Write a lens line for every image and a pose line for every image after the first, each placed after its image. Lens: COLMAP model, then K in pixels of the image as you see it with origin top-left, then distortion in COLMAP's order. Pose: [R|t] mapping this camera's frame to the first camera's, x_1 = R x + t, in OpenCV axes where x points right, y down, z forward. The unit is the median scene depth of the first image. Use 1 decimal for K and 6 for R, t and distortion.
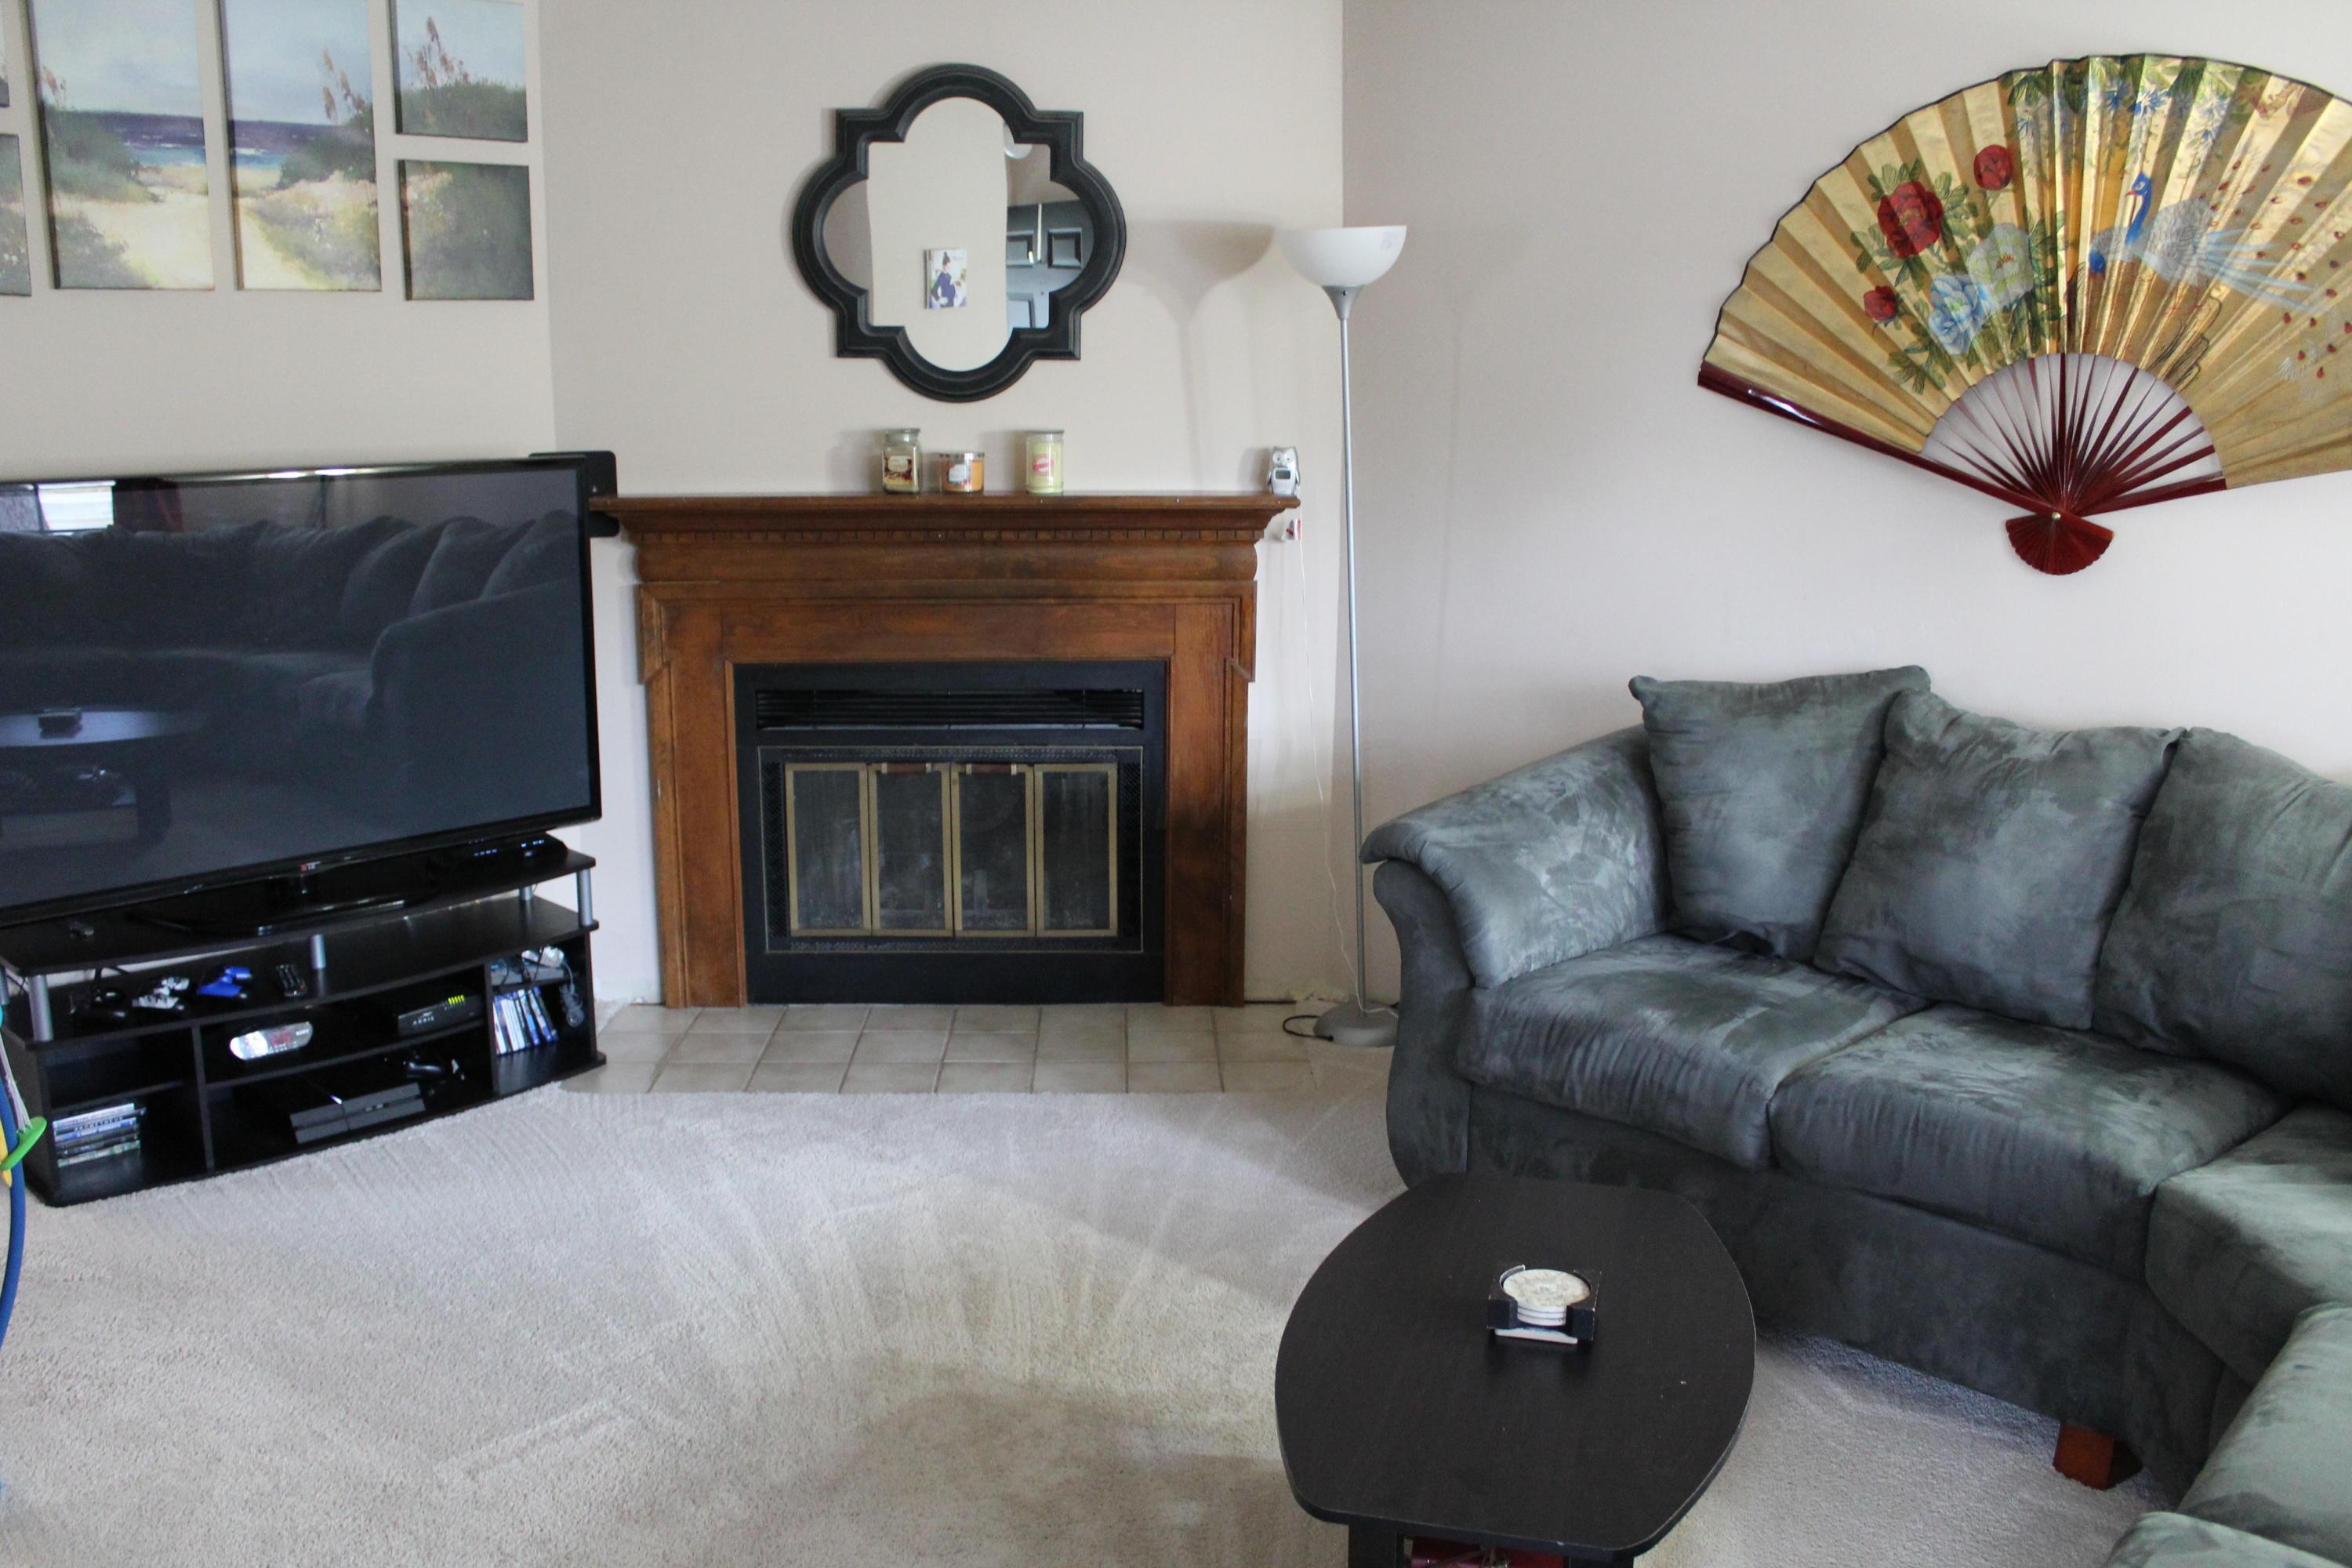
lens RADIAL K [[2007.3, 0, 1178.1], [0, 2007.3, 778.8], [0, 0, 1]] dist [-0.013854, 0.007205]
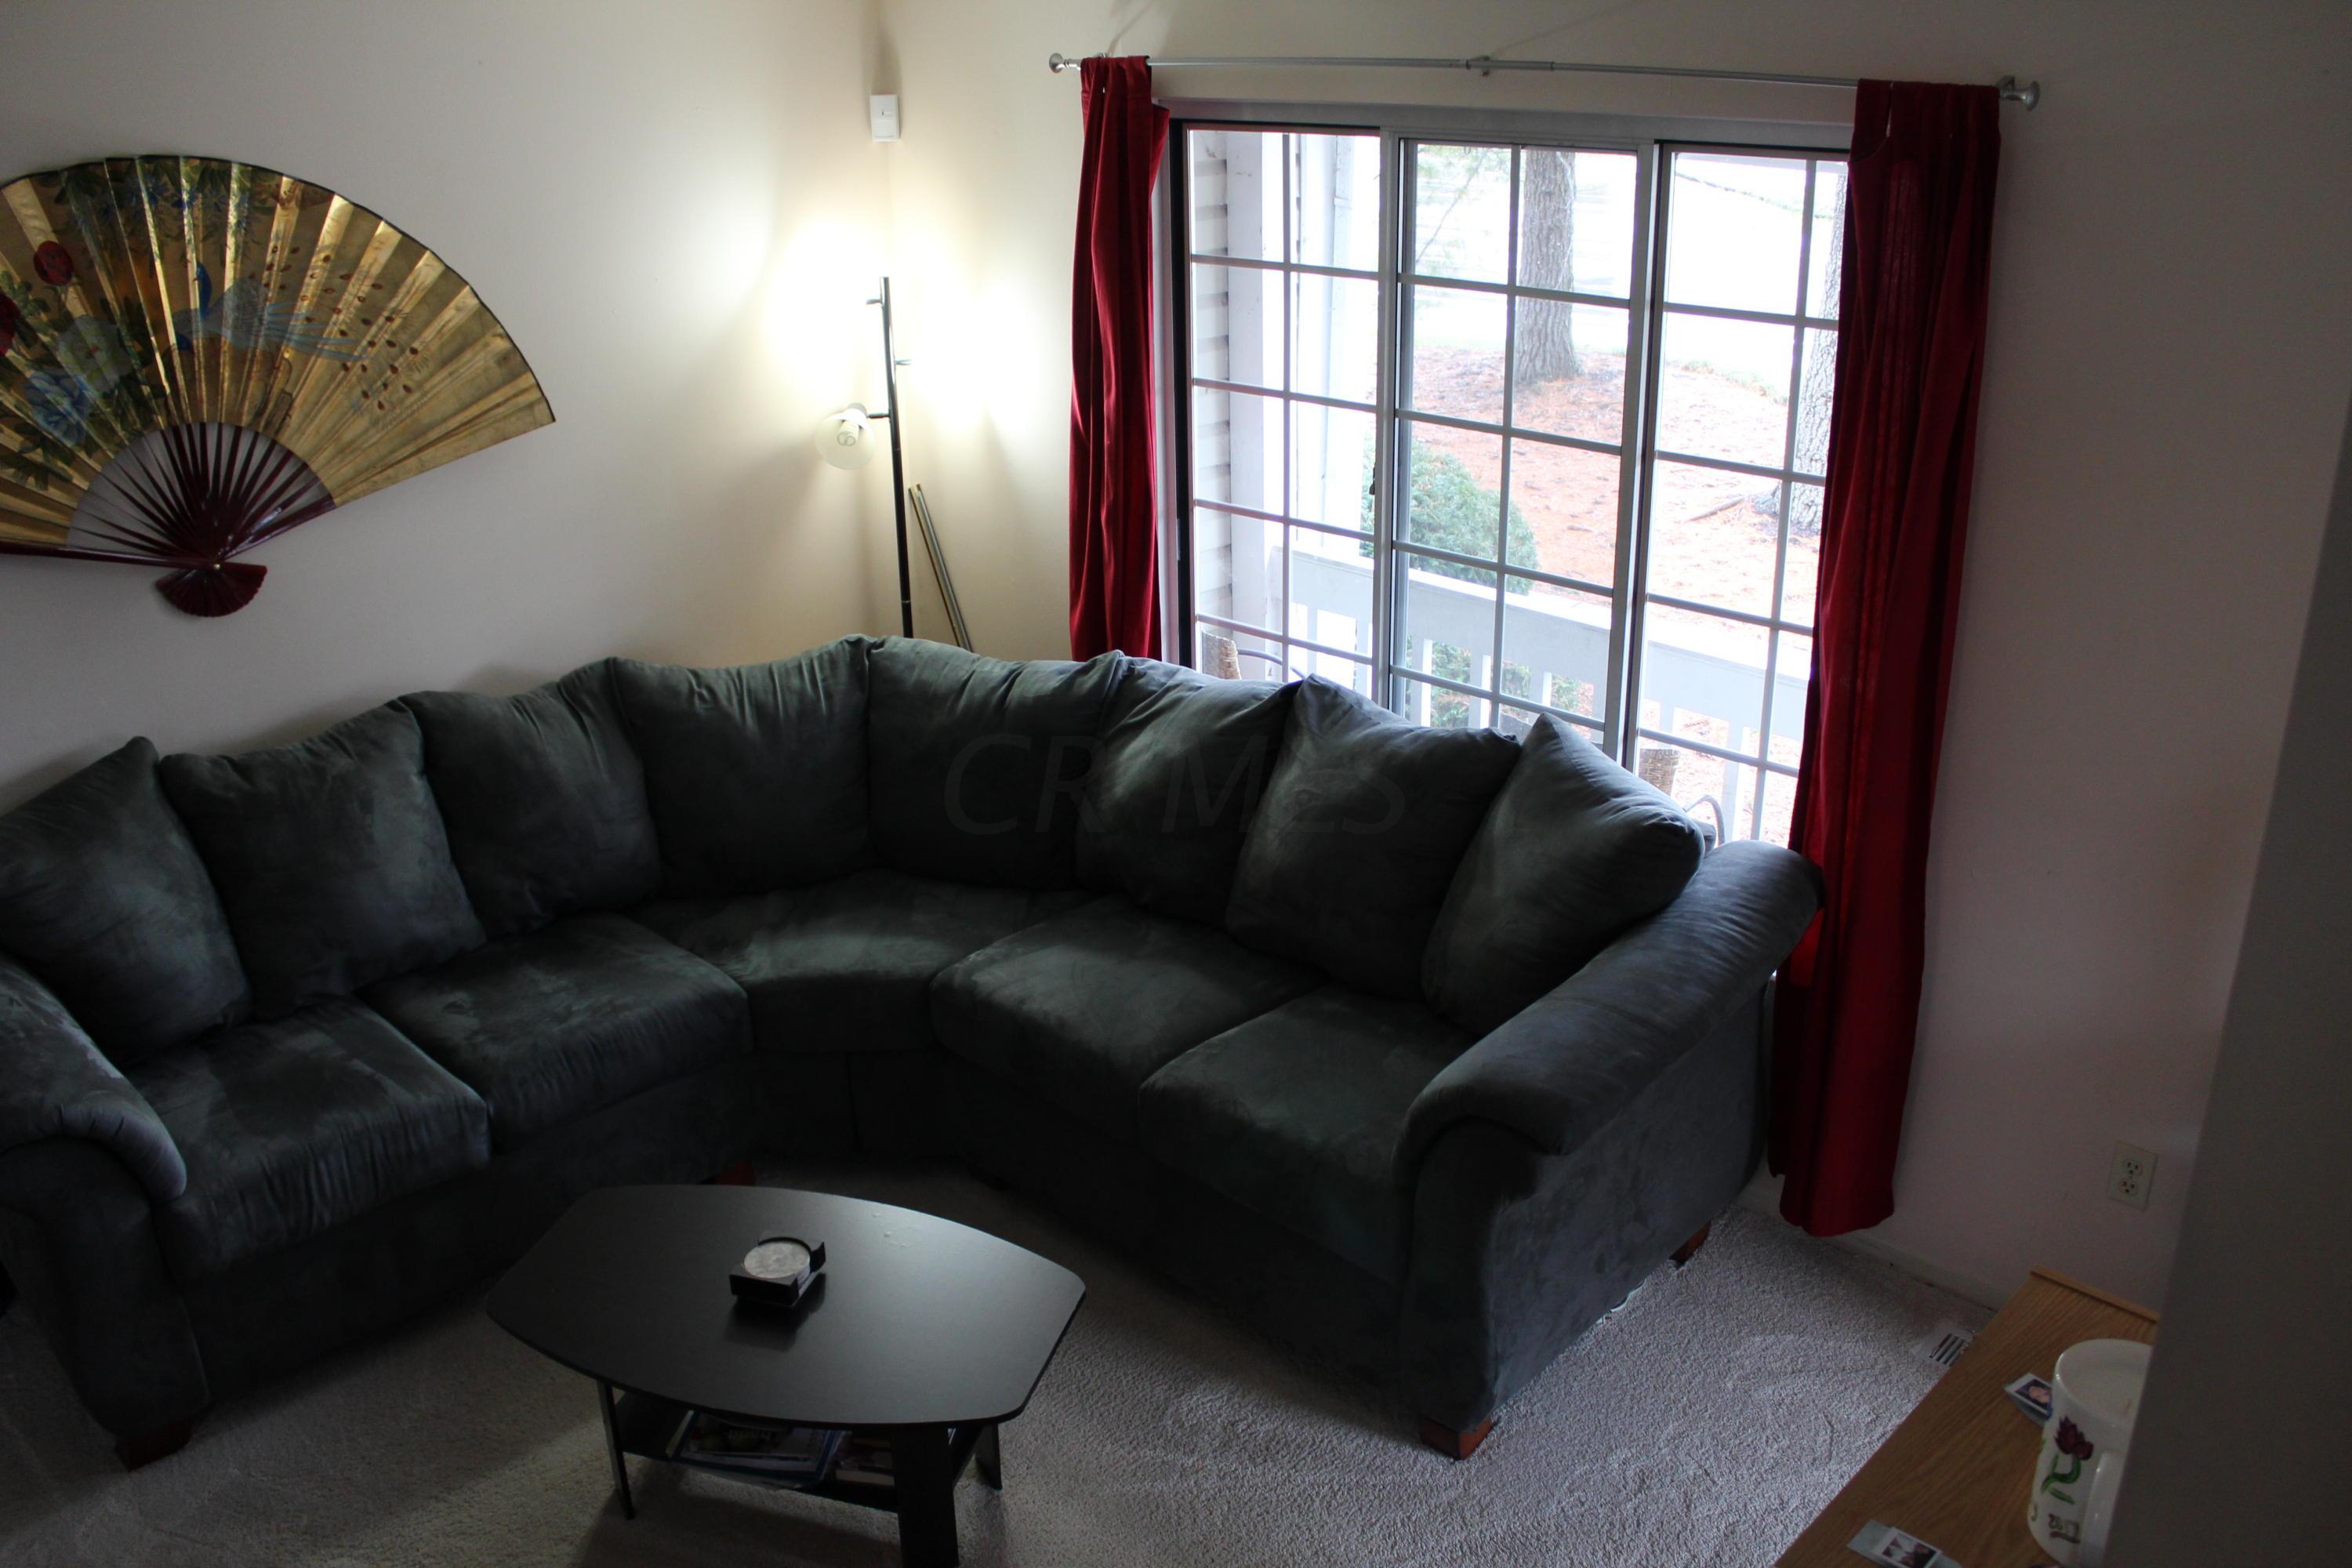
lens RADIAL K [[2007.3, 0, 1176.8], [0, 2007.3, 784.1], [0, 0, 1]] dist [-0.013854, 0.007205]
pose [[-0.017396, -0.386206, 0.922248, -0.666183], [0.220943, 0.898101, 0.380261, -0.340364], [-0.975132, 0.210379, 0.069706, 0.443969]]
